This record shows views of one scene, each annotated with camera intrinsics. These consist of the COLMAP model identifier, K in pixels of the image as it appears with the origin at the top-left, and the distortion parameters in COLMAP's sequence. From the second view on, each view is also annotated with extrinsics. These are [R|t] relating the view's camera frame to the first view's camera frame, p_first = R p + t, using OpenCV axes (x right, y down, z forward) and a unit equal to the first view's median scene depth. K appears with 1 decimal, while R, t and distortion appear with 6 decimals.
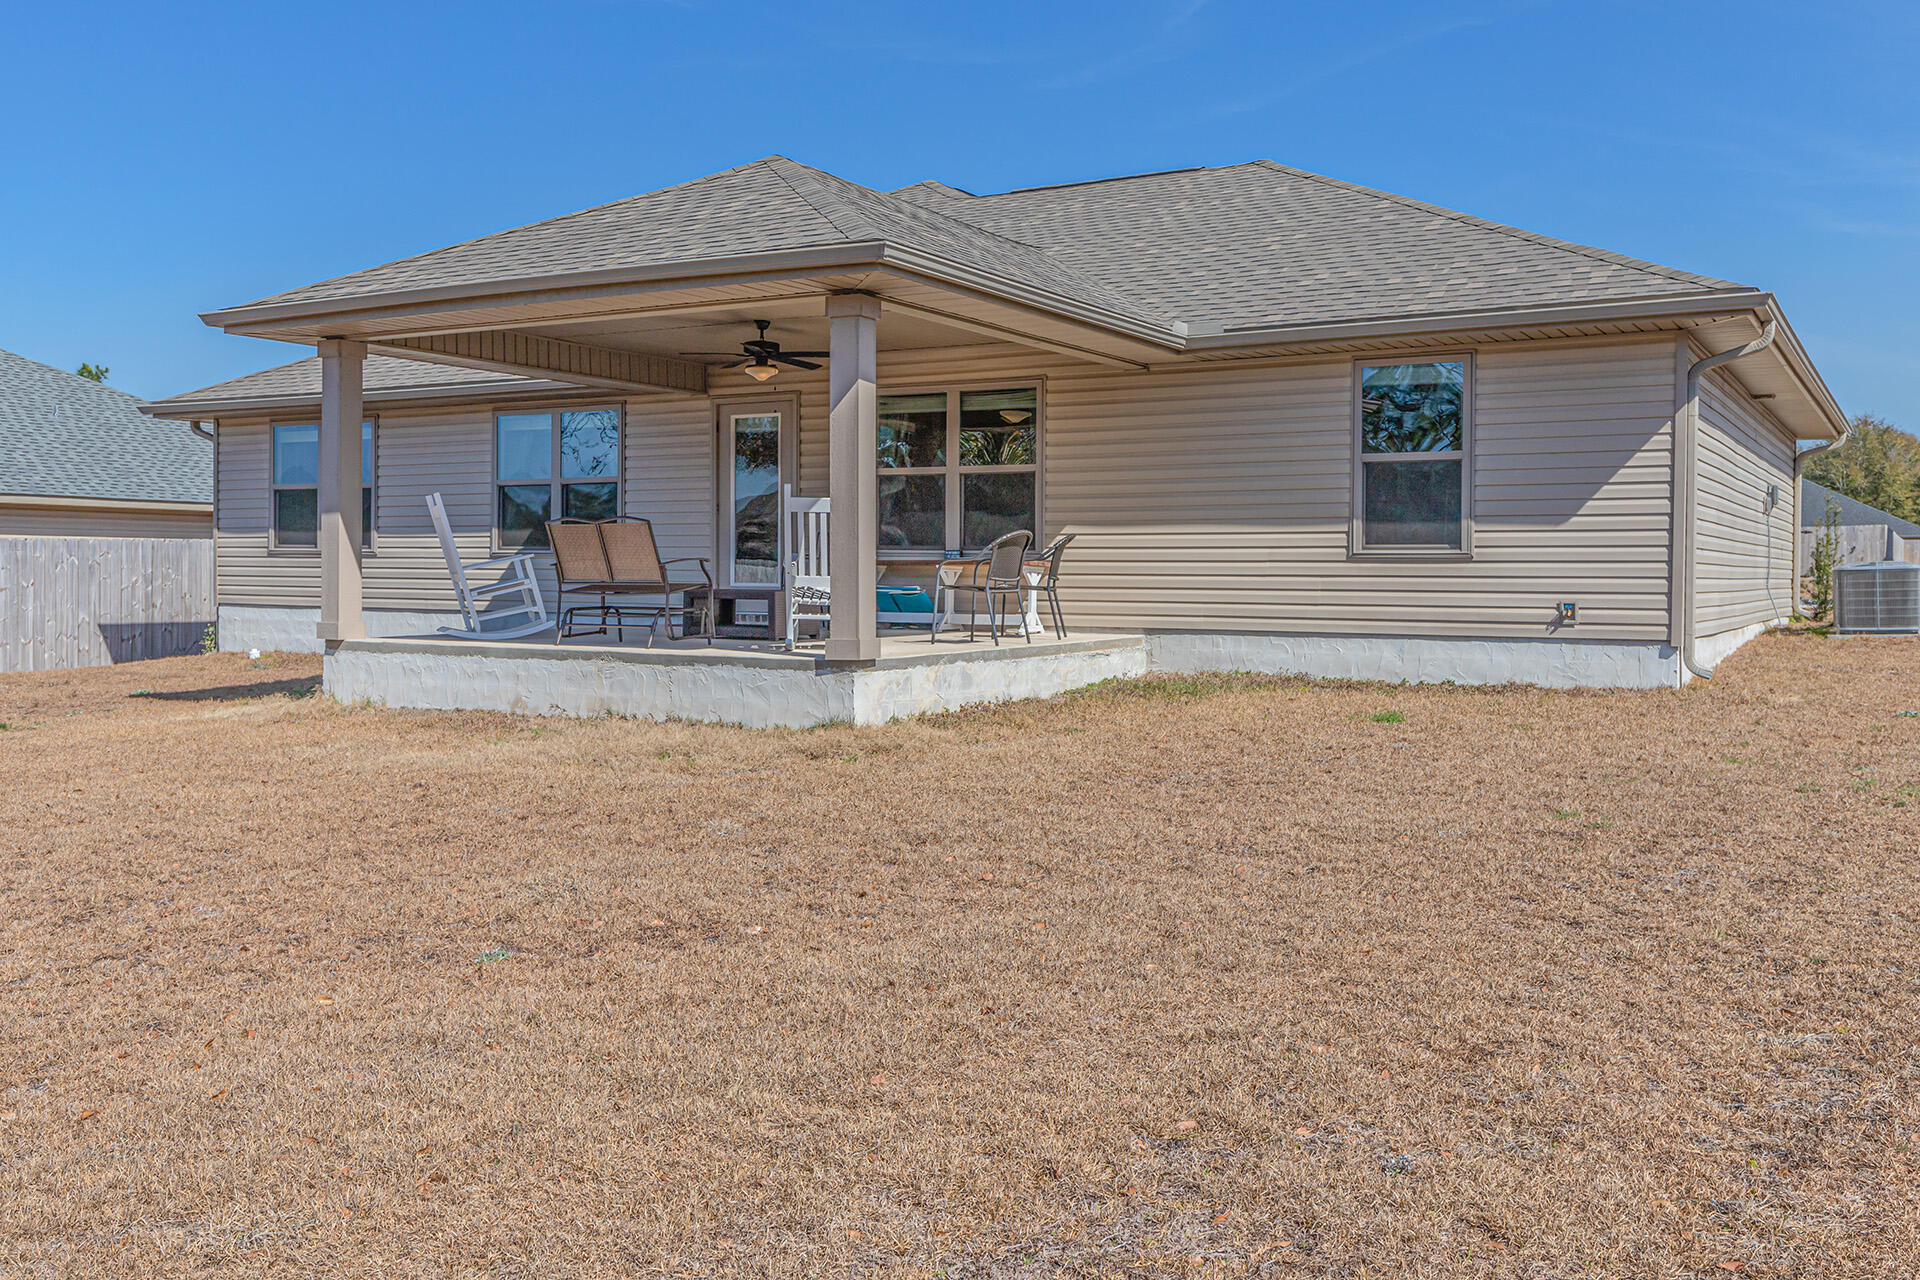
lens RADIAL K [[1480.0, 0, 960.0], [0, 1480.0, 640.0], [0, 0, 1]] dist [0.004895, 0.001235]
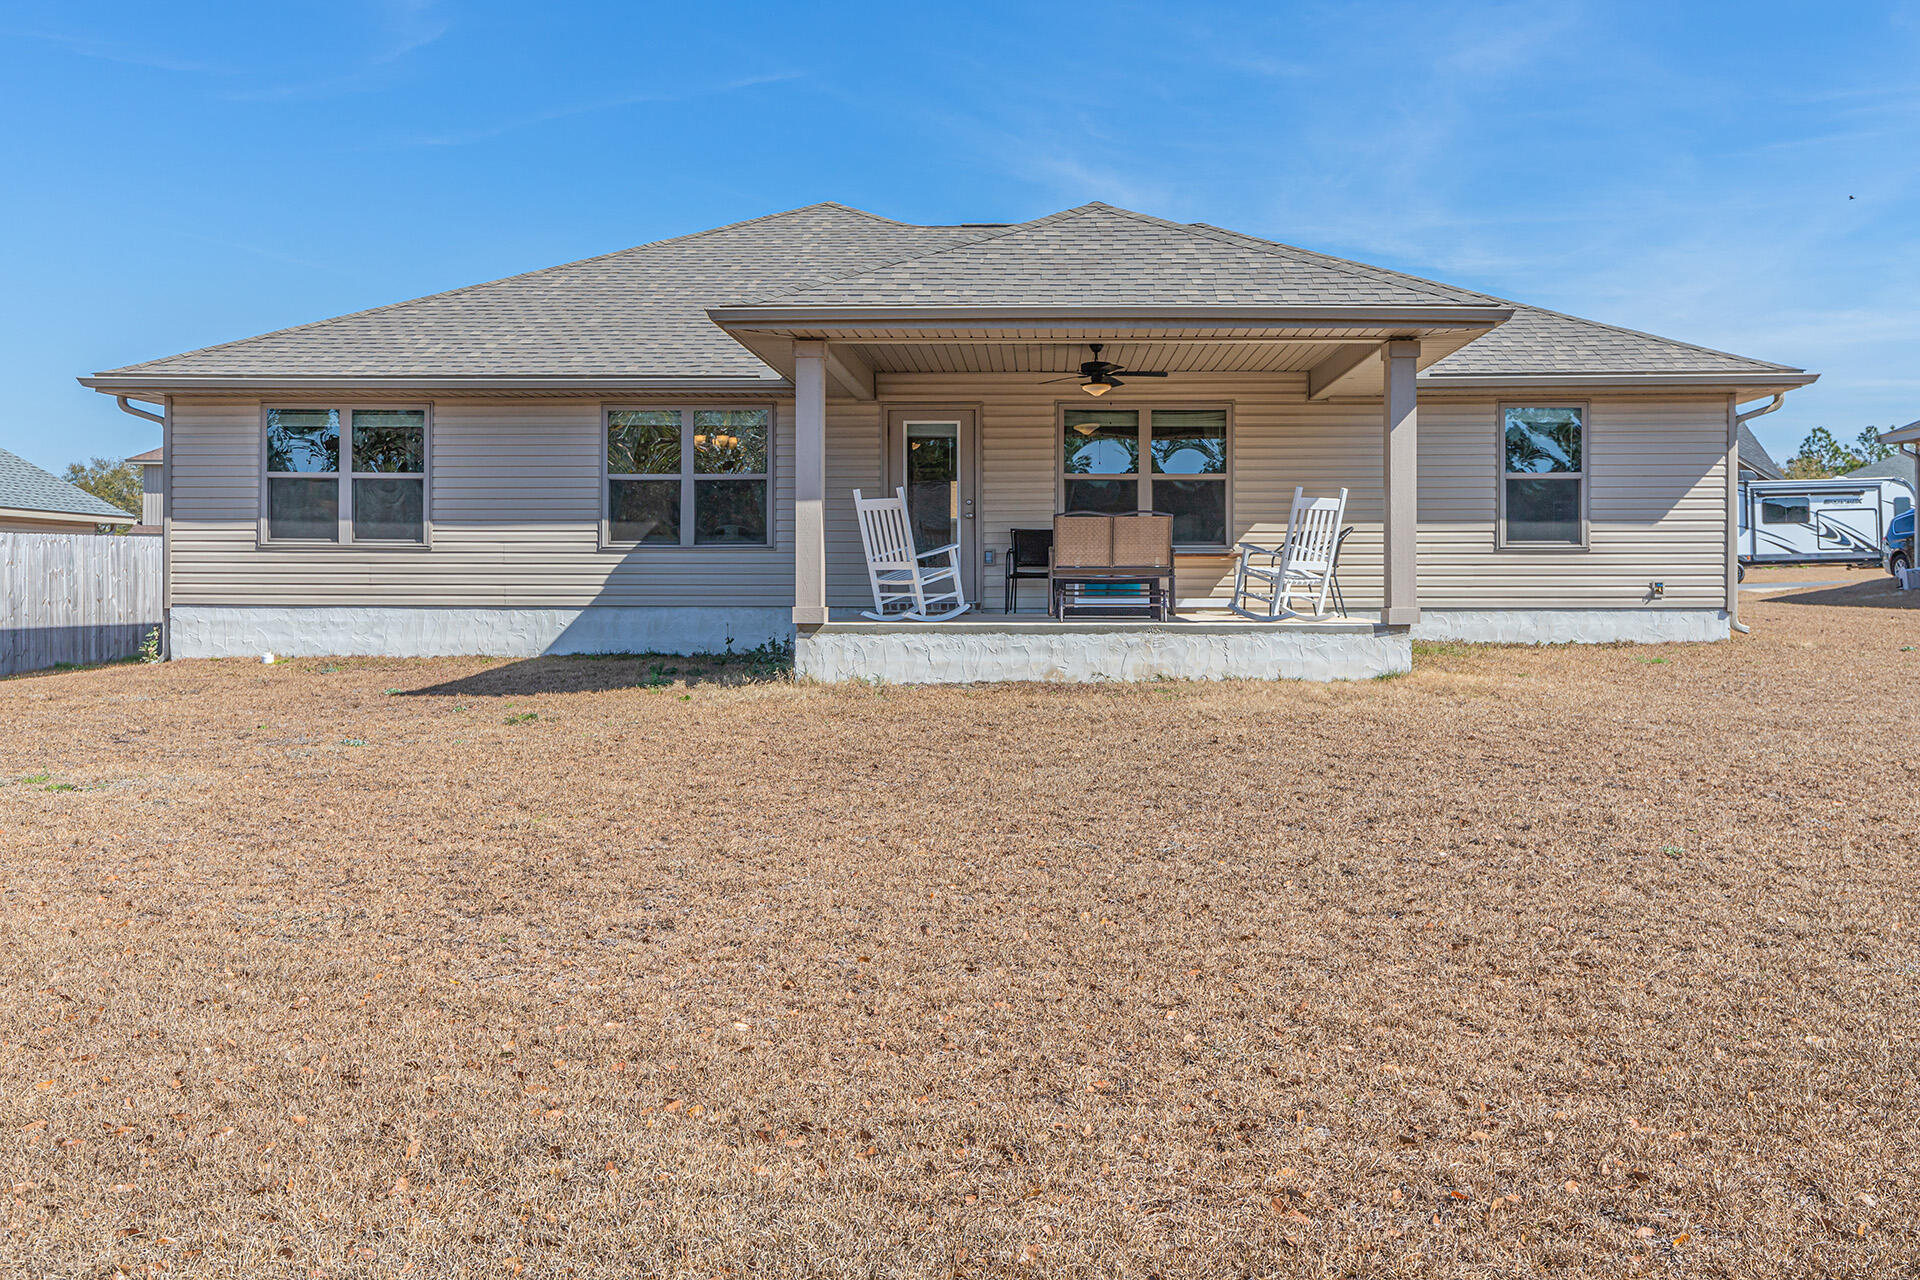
lens RADIAL K [[1480.0, 0, 960.0], [0, 1480.0, 640.0], [0, 0, 1]] dist [0.004895, 0.001235]
pose [[0.909798, -0.021134, 0.414513, -0.756872], [0.023430, 0.999725, -0.000454, 0.014461], [-0.414389, 0.010125, 0.910043, -0.008991]]
